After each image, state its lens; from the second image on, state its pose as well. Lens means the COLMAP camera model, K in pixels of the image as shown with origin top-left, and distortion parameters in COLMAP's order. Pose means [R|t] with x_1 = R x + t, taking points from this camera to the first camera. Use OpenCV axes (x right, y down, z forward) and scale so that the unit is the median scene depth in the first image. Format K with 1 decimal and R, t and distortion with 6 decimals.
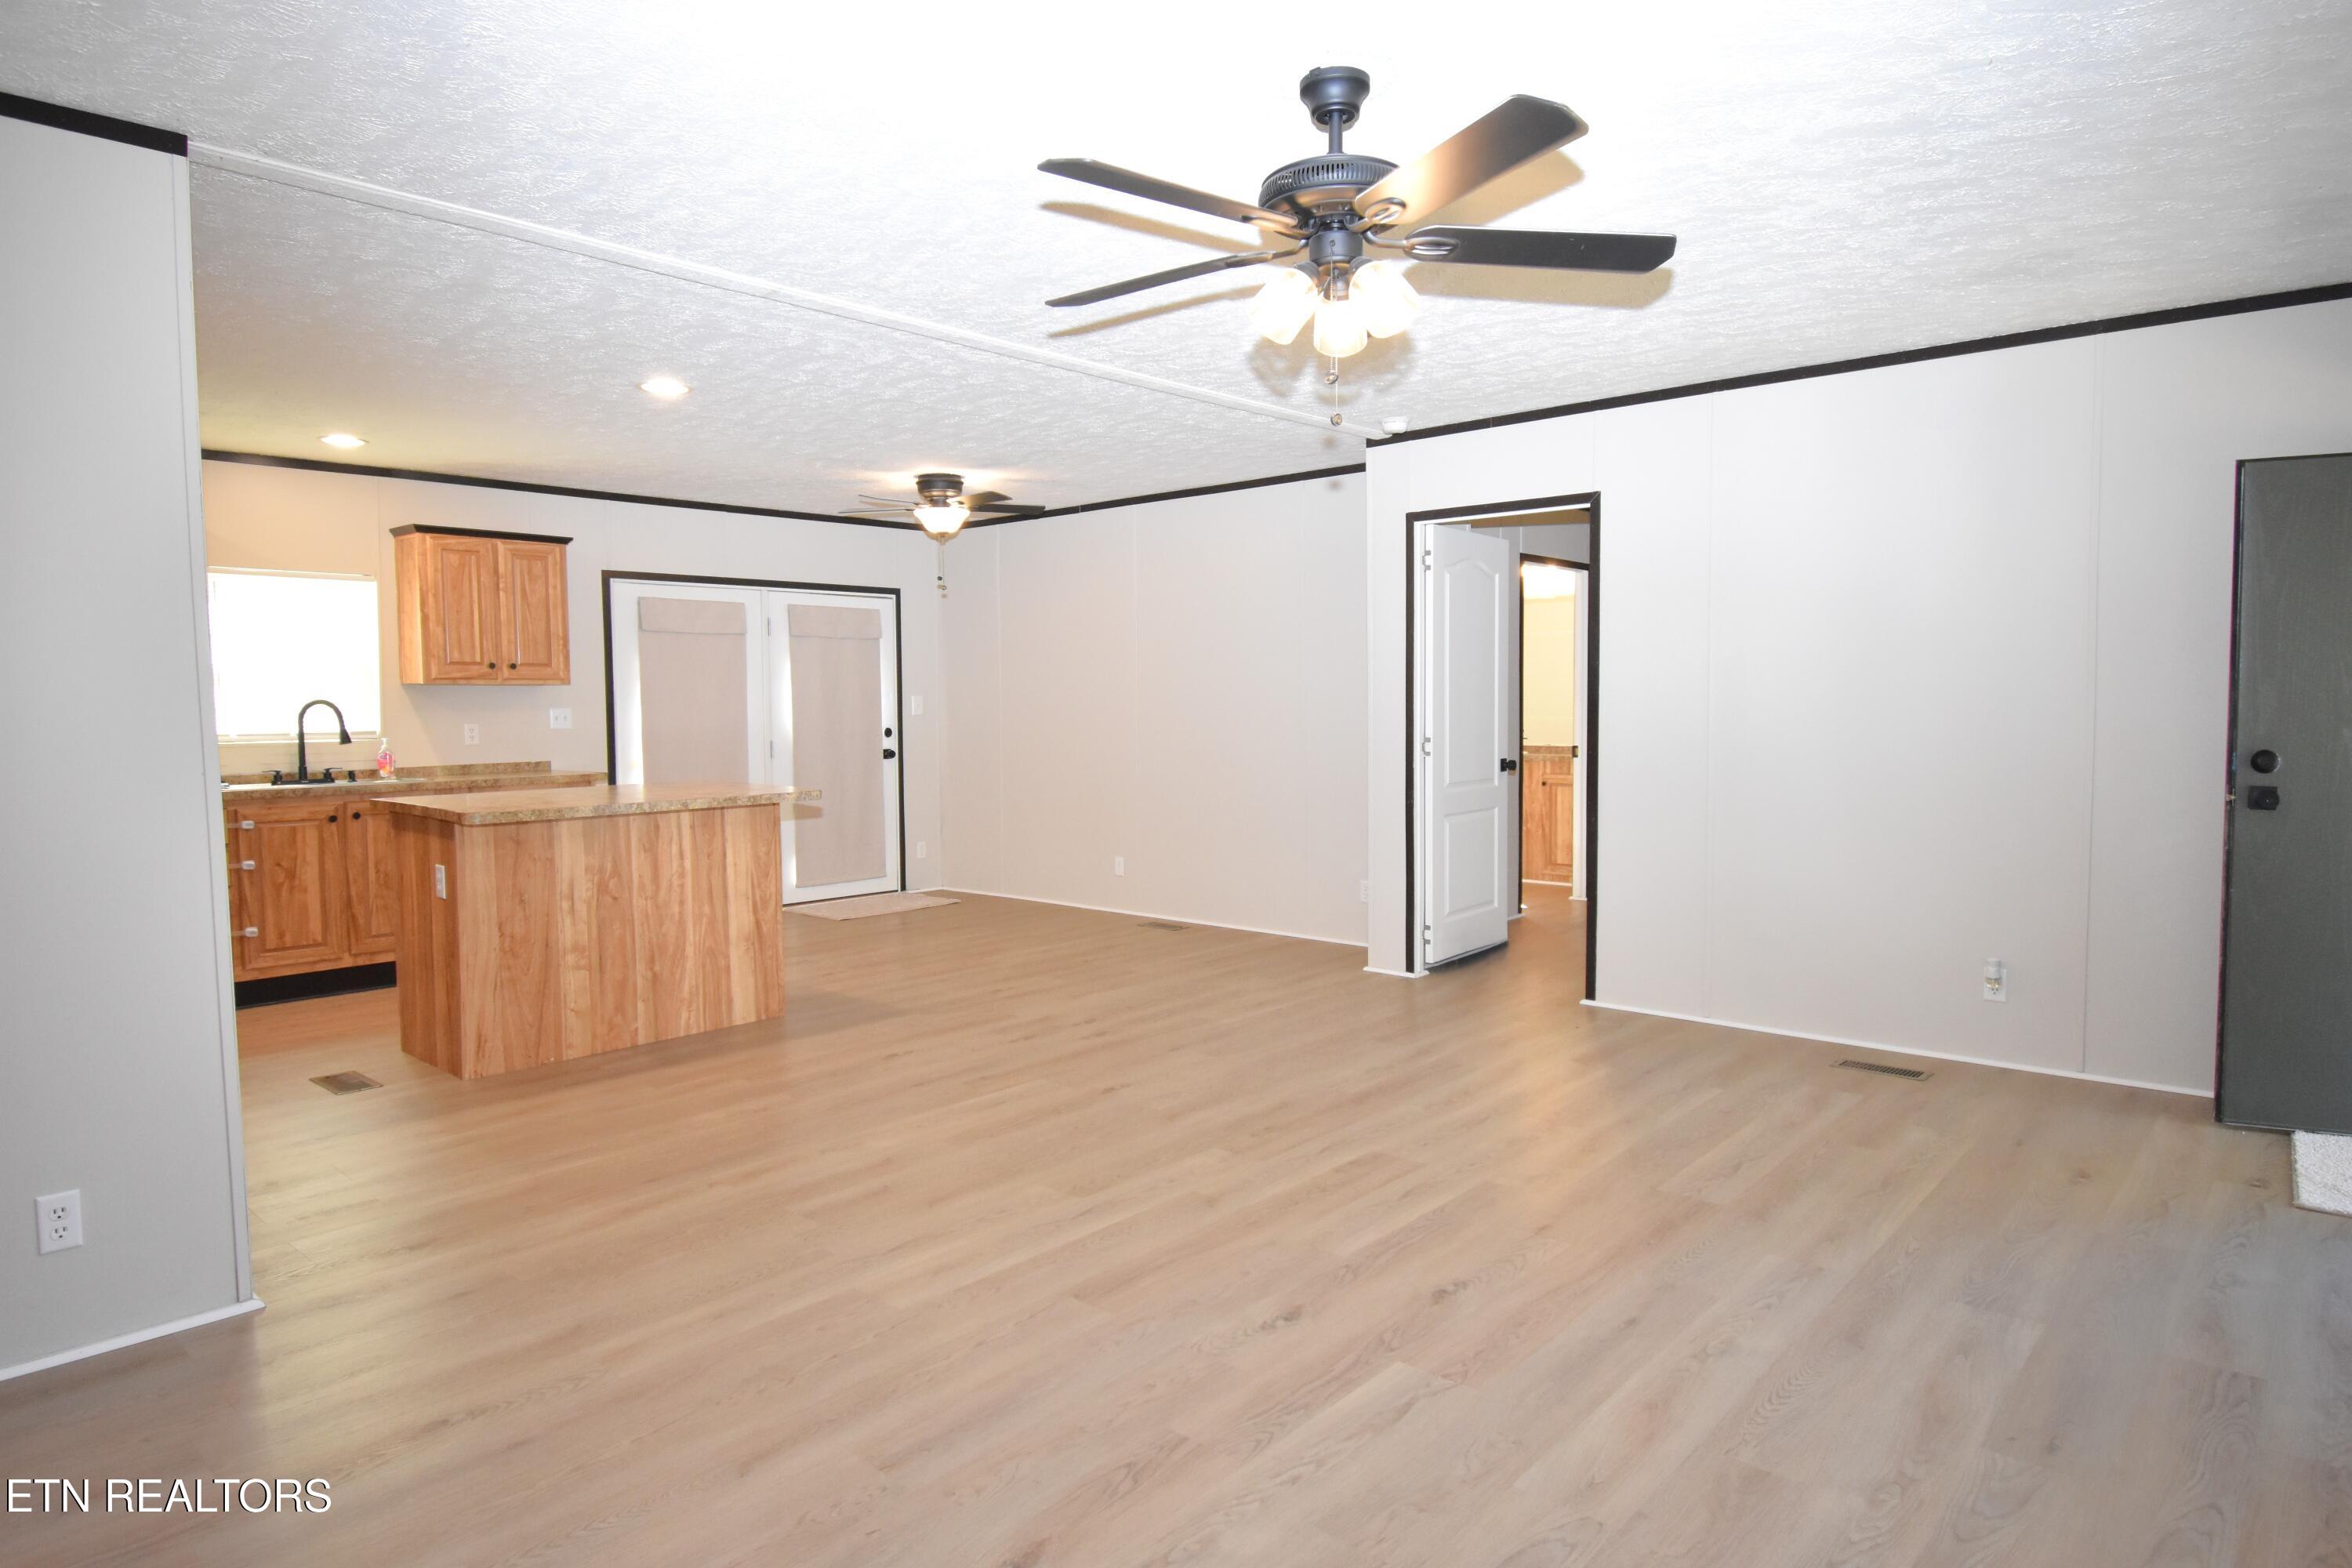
lens RADIAL K [[1338.0, 0, 1176.0], [0, 1338.0, 784.0], [0, 0, 1]] dist [0.019766, -0.024043]
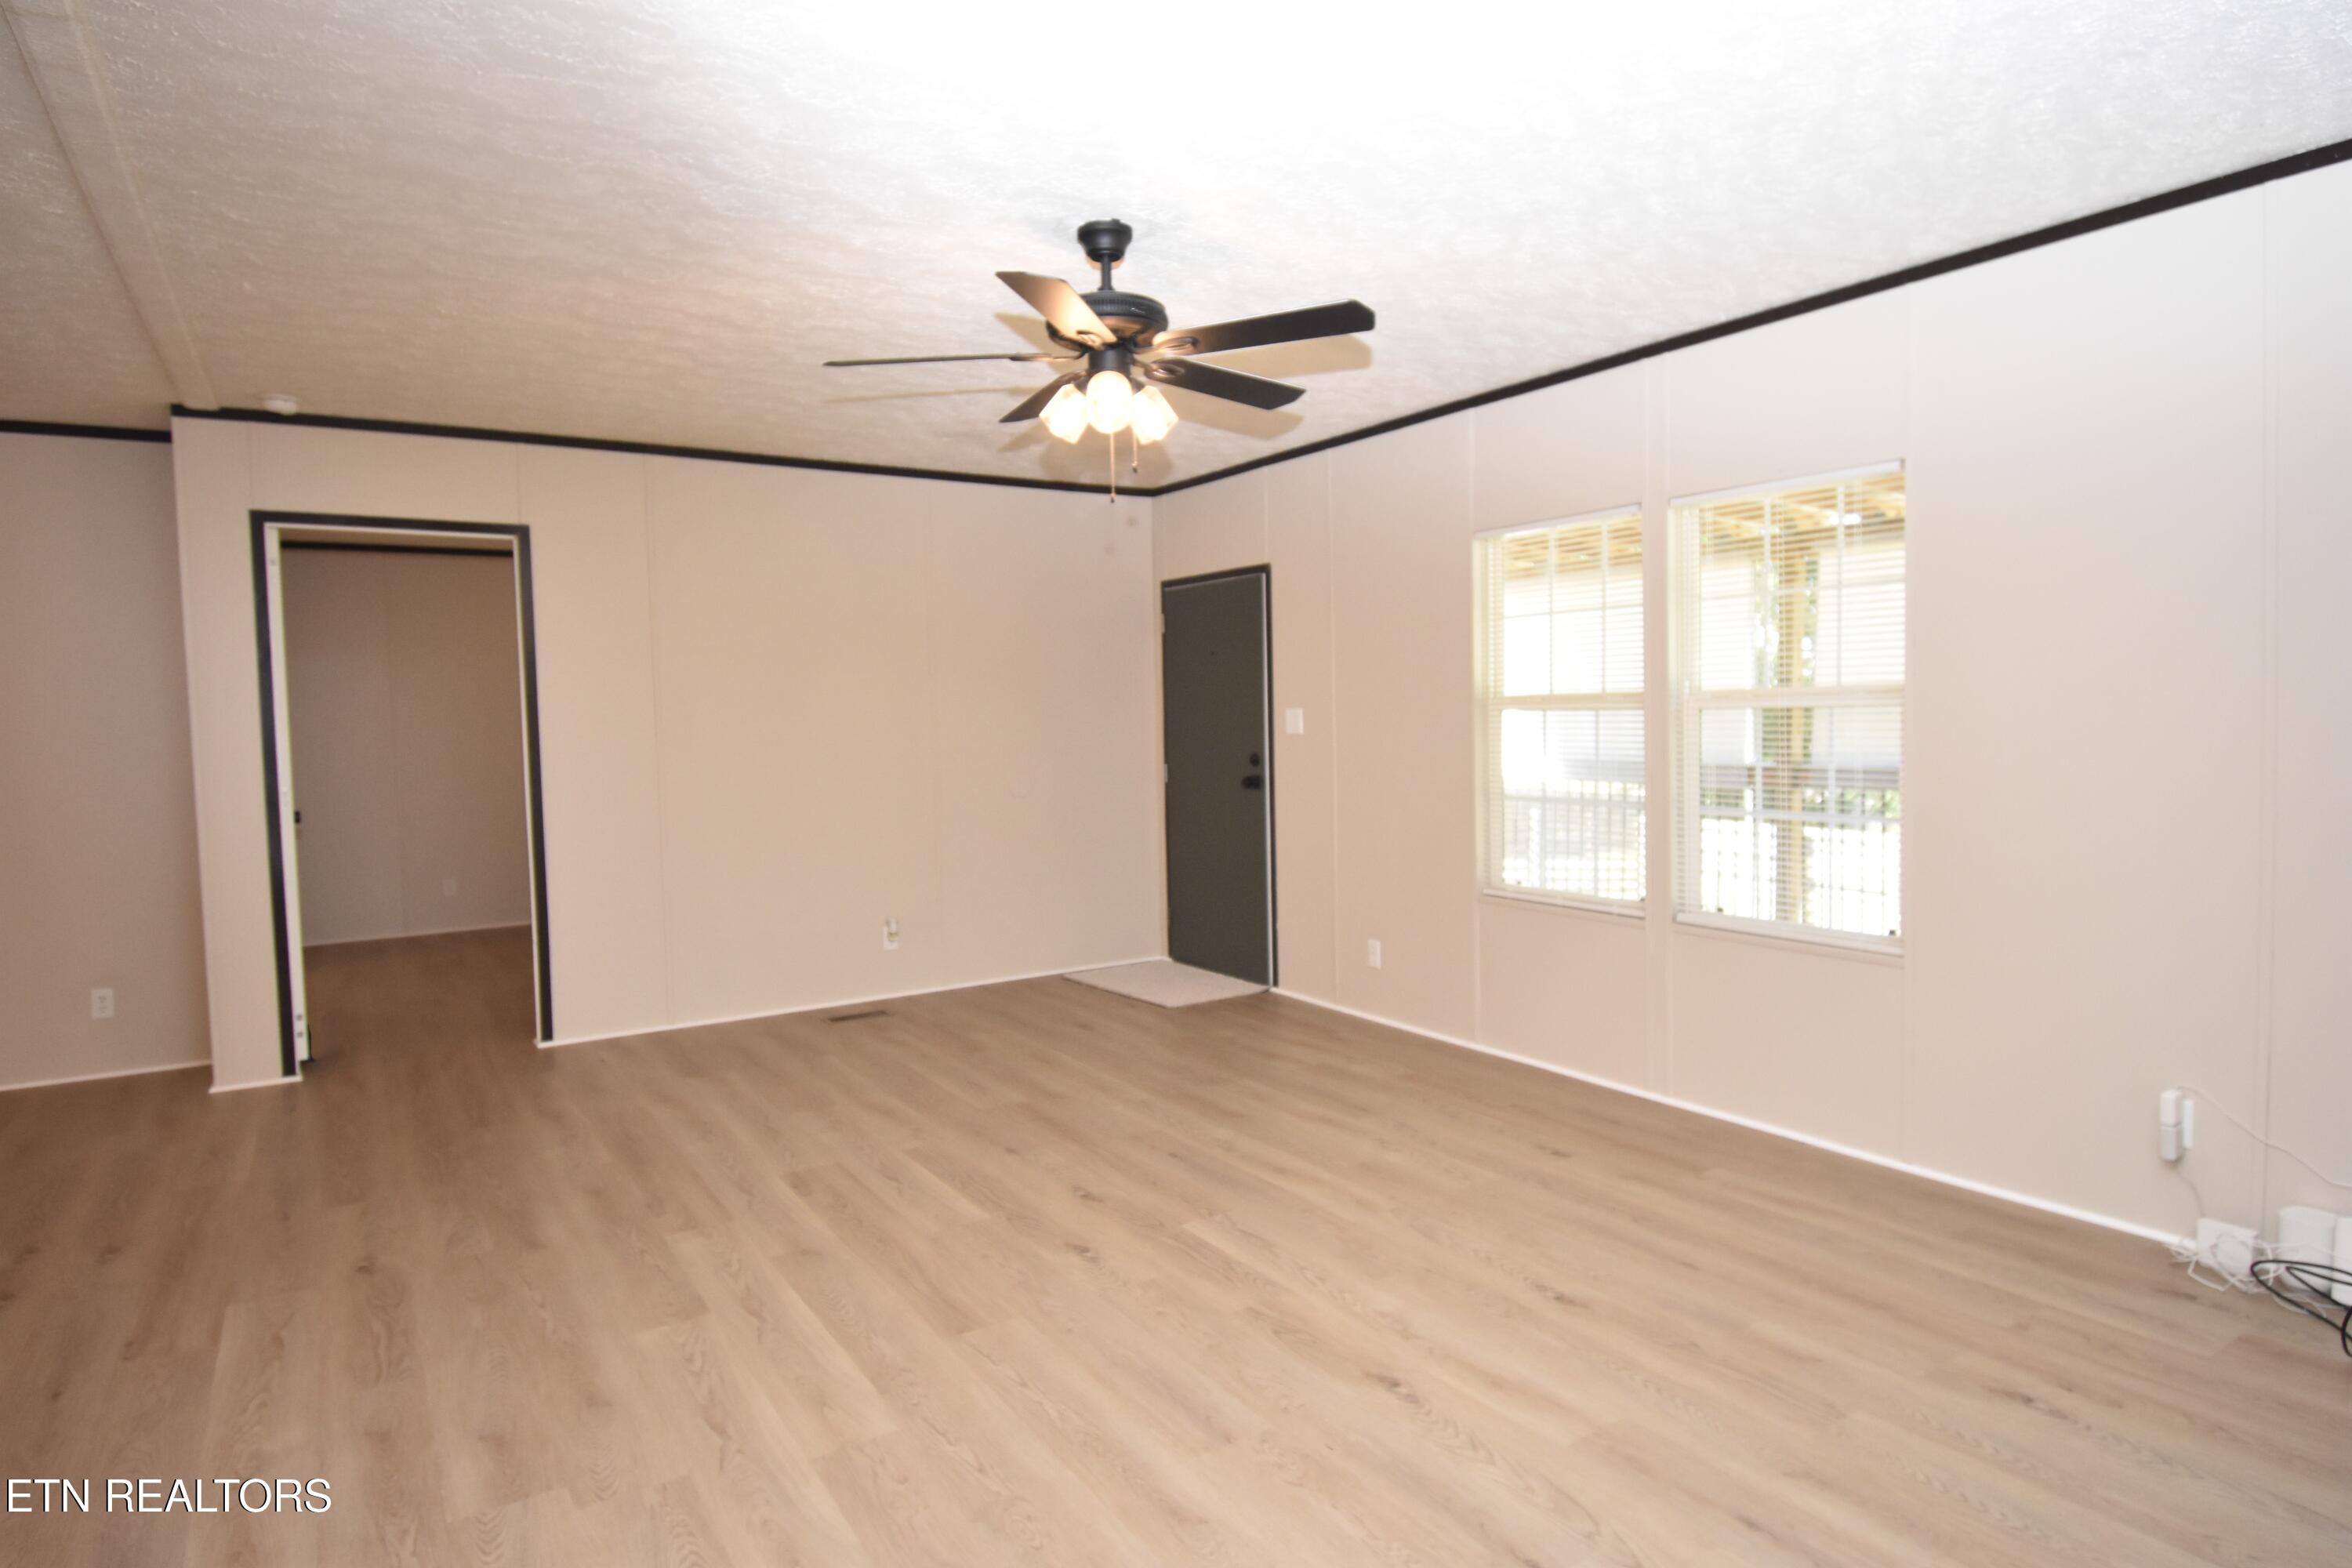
lens RADIAL K [[1297.9, 0, 1176.0], [0, 1297.9, 784.0], [0, 0, 1]] dist [-0.014442, 0.000587]
pose [[0.260358, -0.045074, 0.964460, -0.780293], [0.077163, 0.996686, 0.025750, -0.025547], [-0.962424, 0.067716, 0.262973, 0.480160]]
